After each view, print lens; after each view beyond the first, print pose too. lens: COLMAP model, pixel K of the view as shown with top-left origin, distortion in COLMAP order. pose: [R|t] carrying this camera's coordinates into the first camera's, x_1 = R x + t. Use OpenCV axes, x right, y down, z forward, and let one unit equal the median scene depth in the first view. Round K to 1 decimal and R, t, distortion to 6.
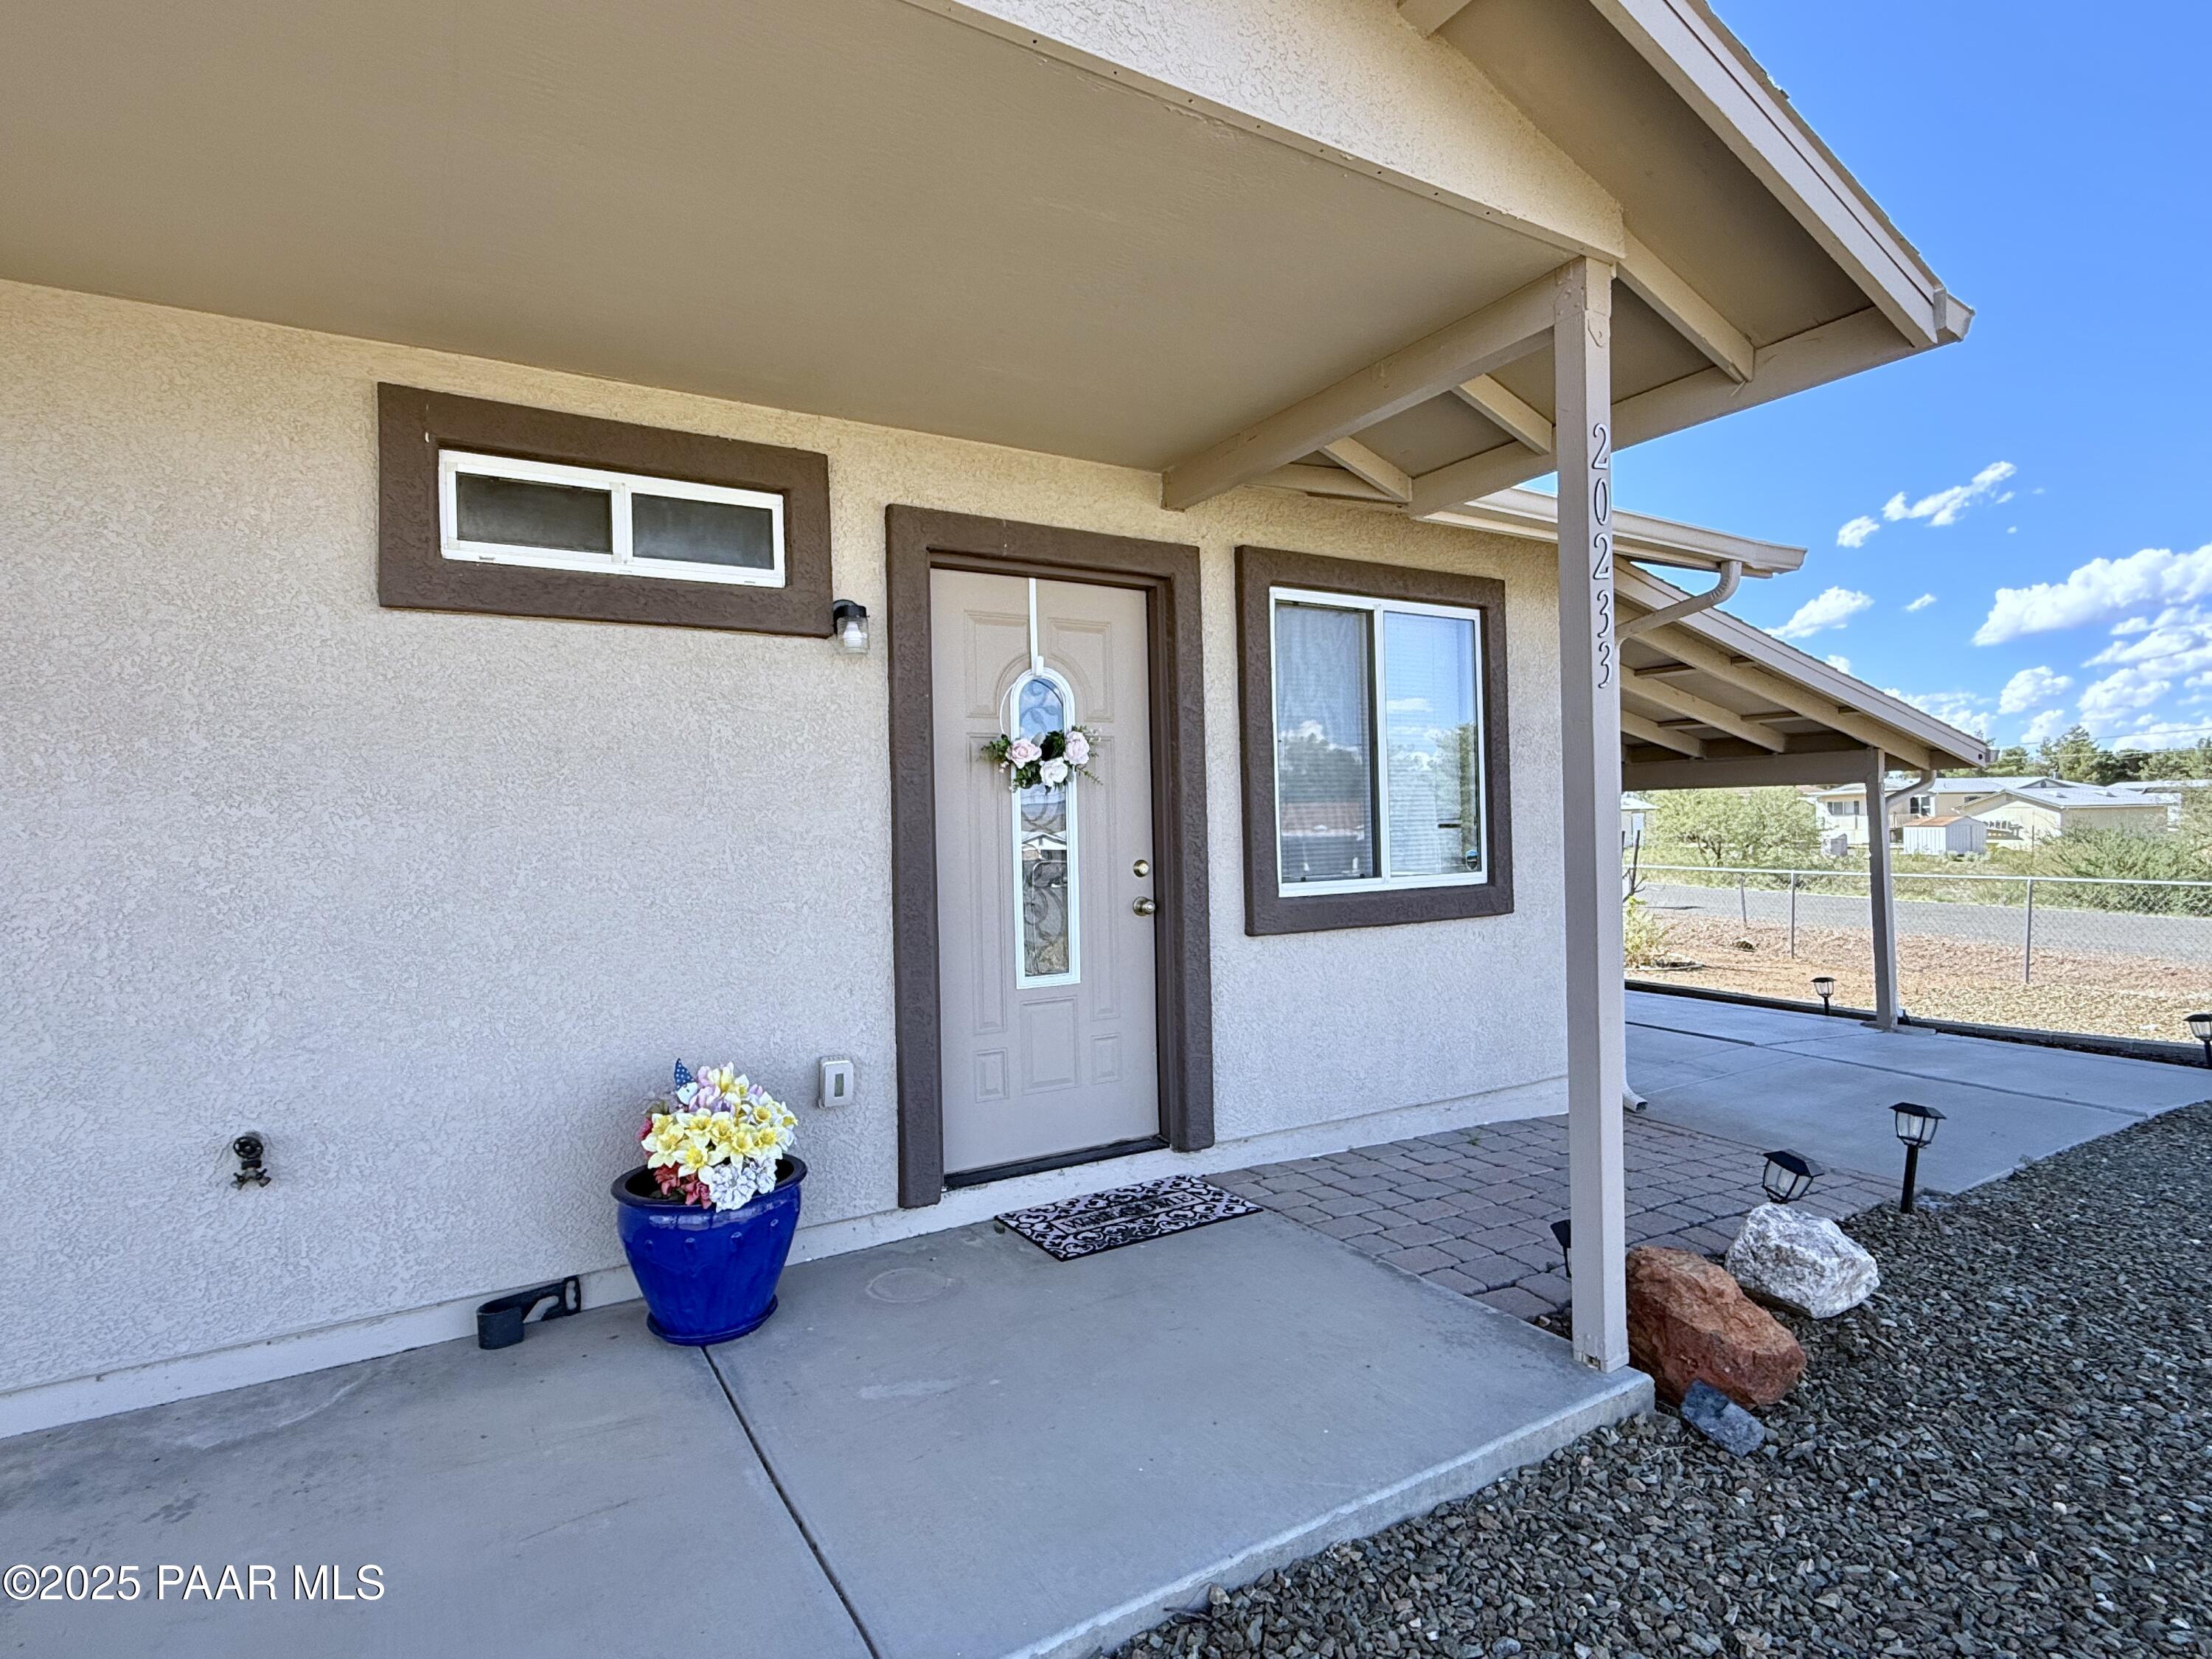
lens RADIAL K [[1145.9, 0, 1107.7], [0, 1145.9, 838.2], [0, 0, 1]] dist [0.001428, -0.000075]
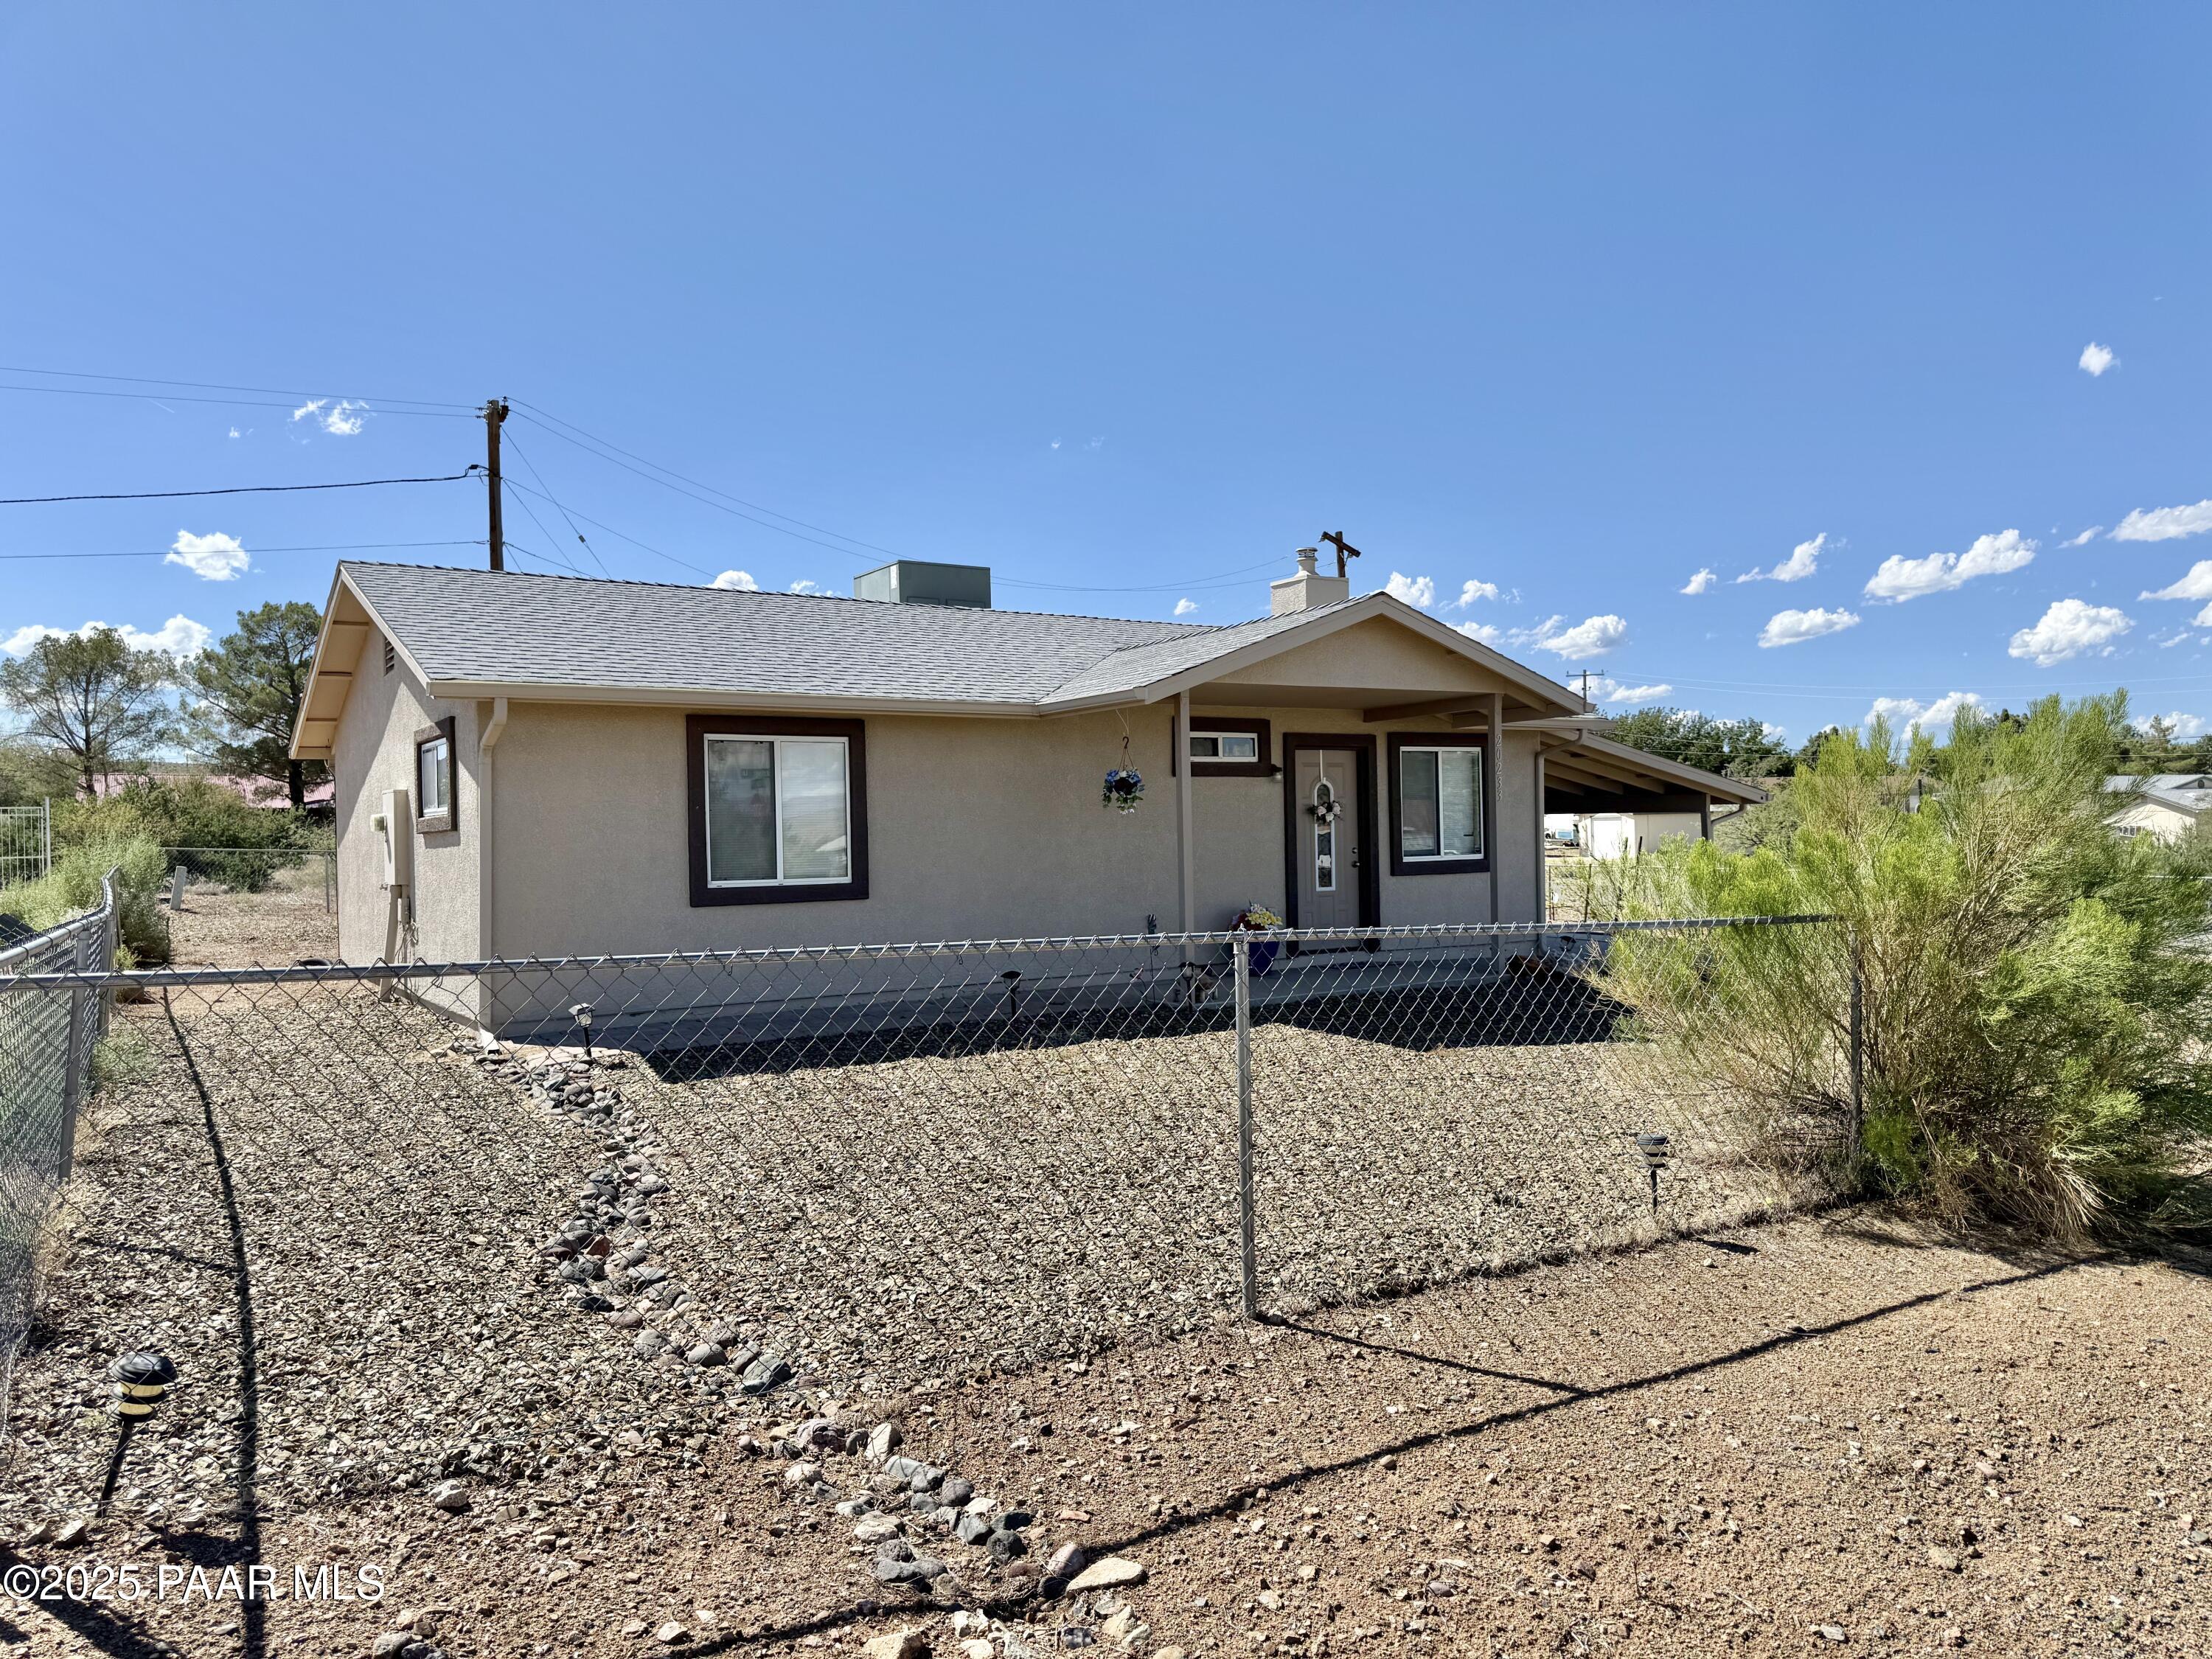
lens RADIAL K [[1569.3, 0, 1107.0], [0, 1569.3, 840.1], [0, 0, 1]] dist [0.007921, 0.000656]
pose [[0.999525, 0.001437, 0.030776, -0.821732], [-0.001354, 0.999995, -0.002716, 0.014290], [-0.030780, 0.002673, 0.999523, -3.322383]]
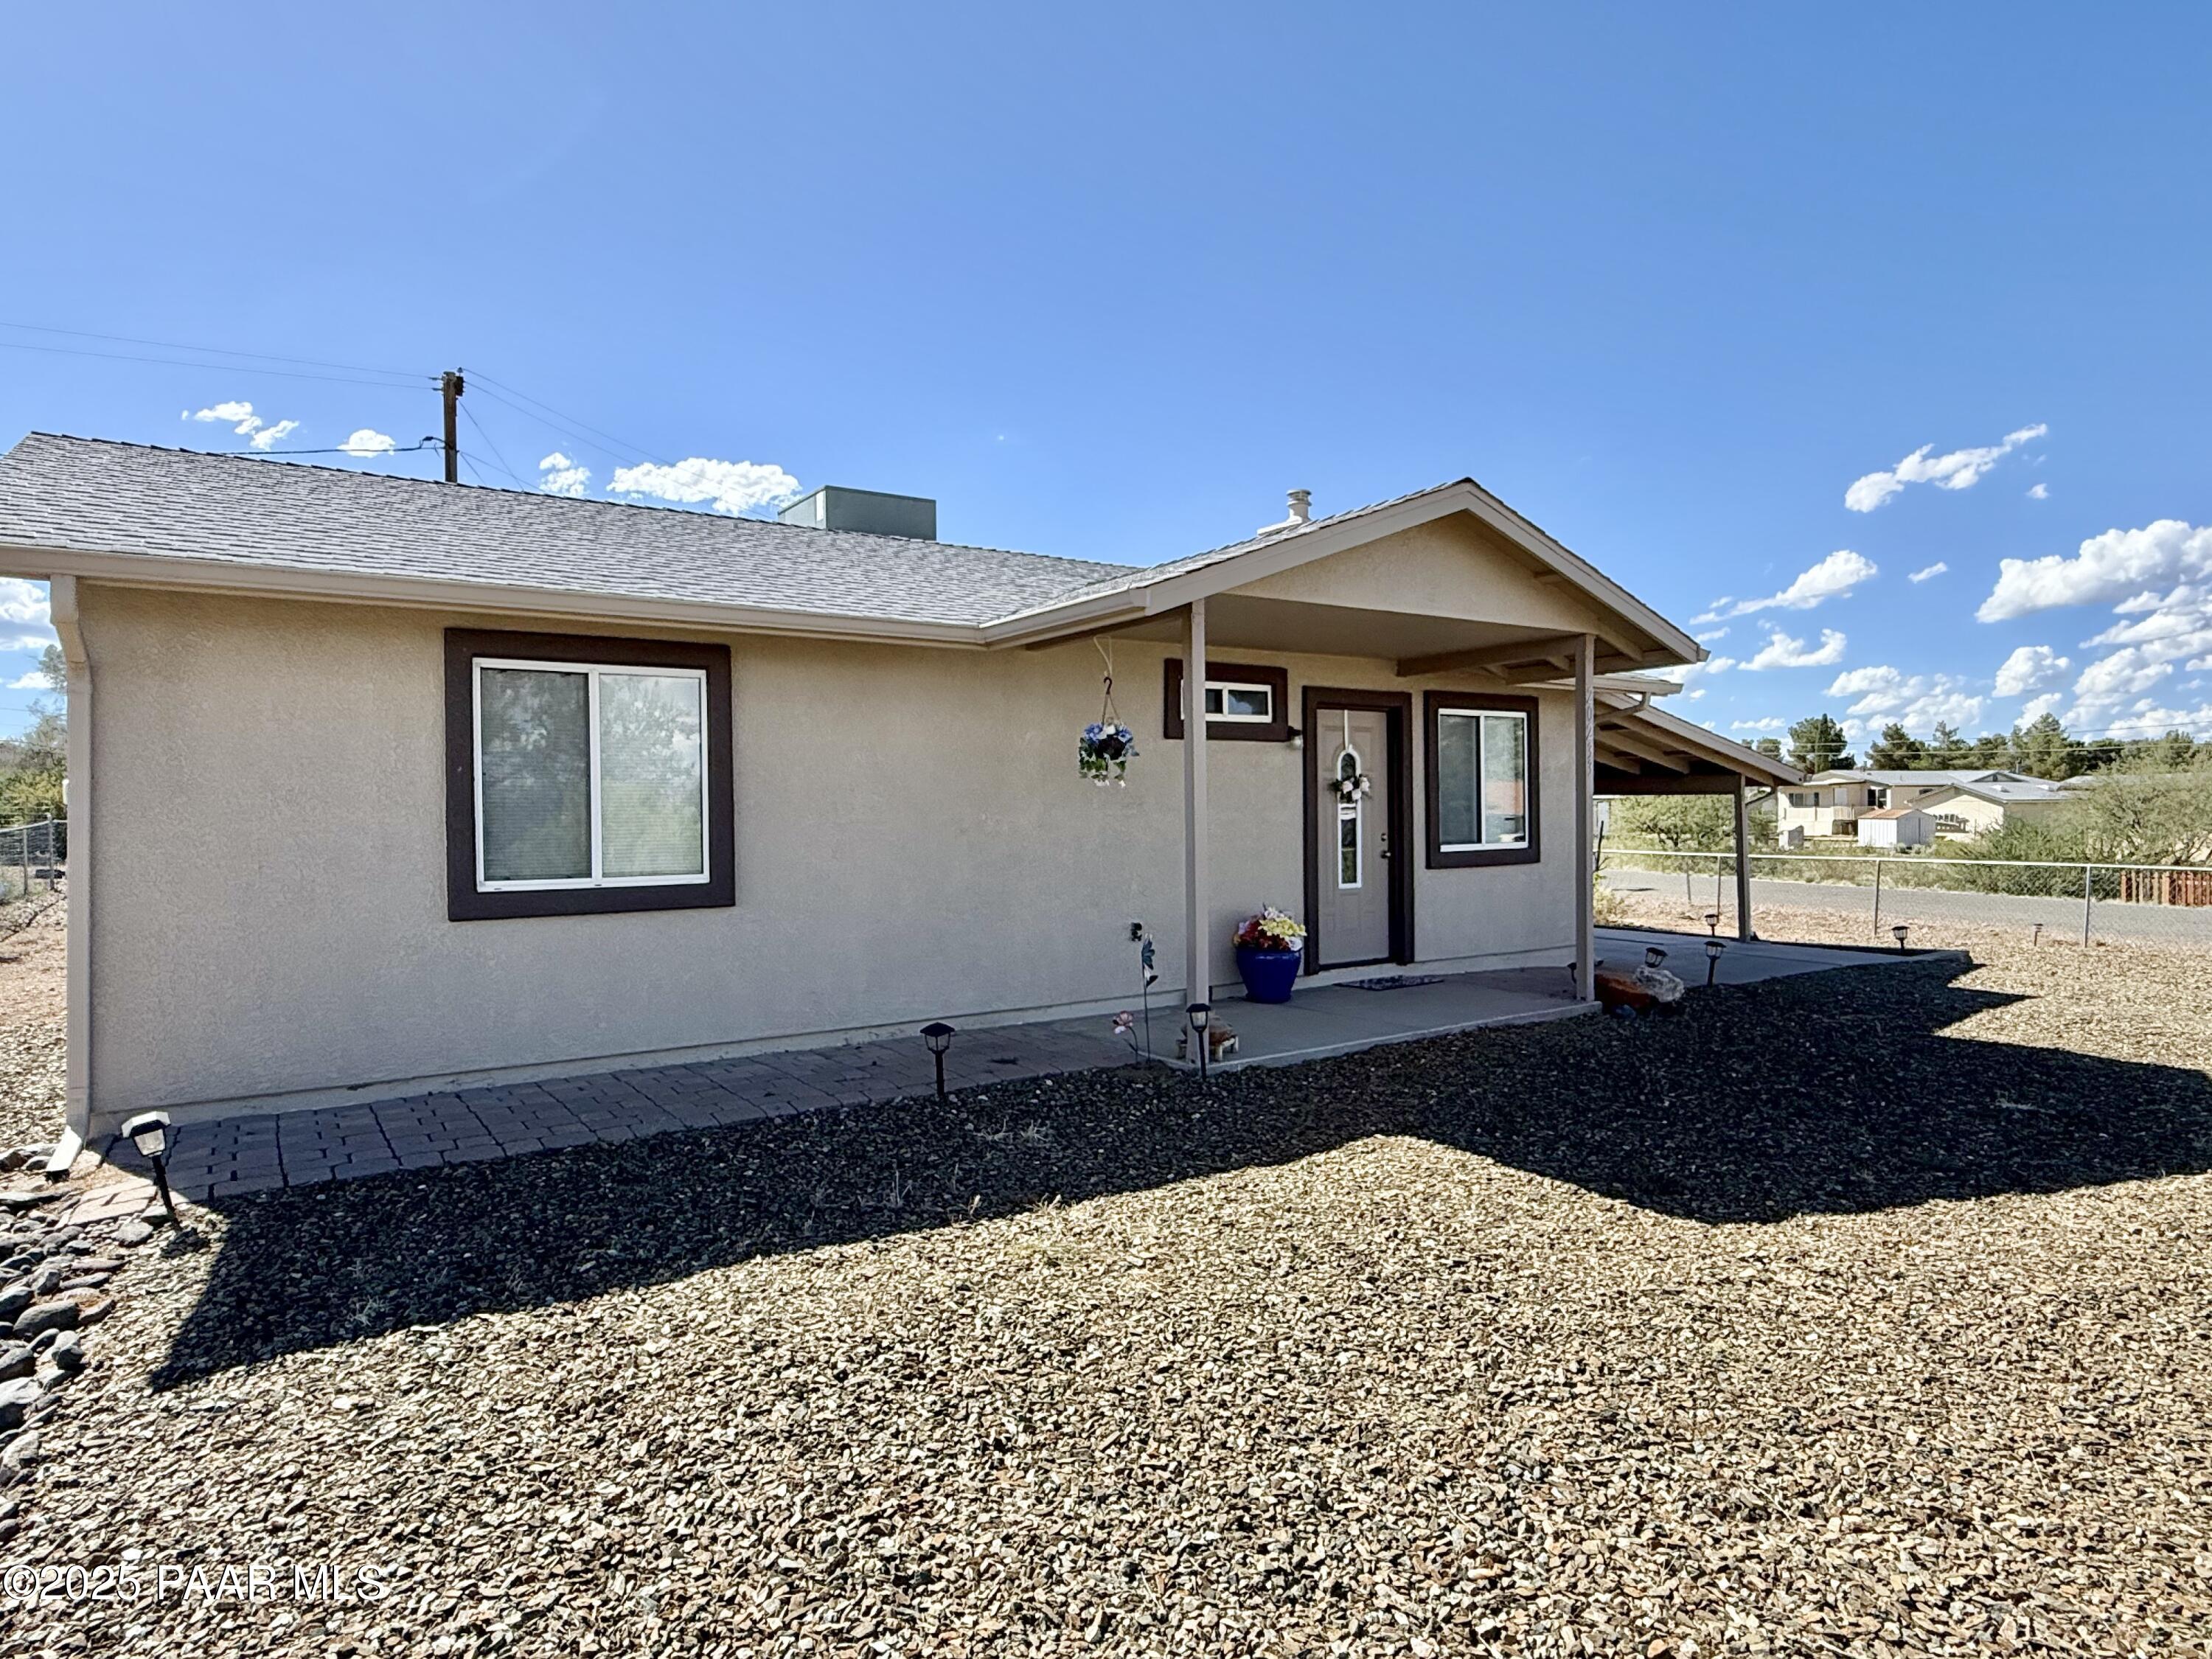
lens RADIAL K [[1344.0, 0, 1114.7], [0, 1344.0, 846.9], [0, 0, 1]] dist [0.004920, 0.003083]
pose [[0.997348, 0.007548, 0.072394, -0.814221], [-0.008891, 0.999794, 0.018253, 0.002936], [-0.072242, -0.018848, 0.997209, -1.865767]]
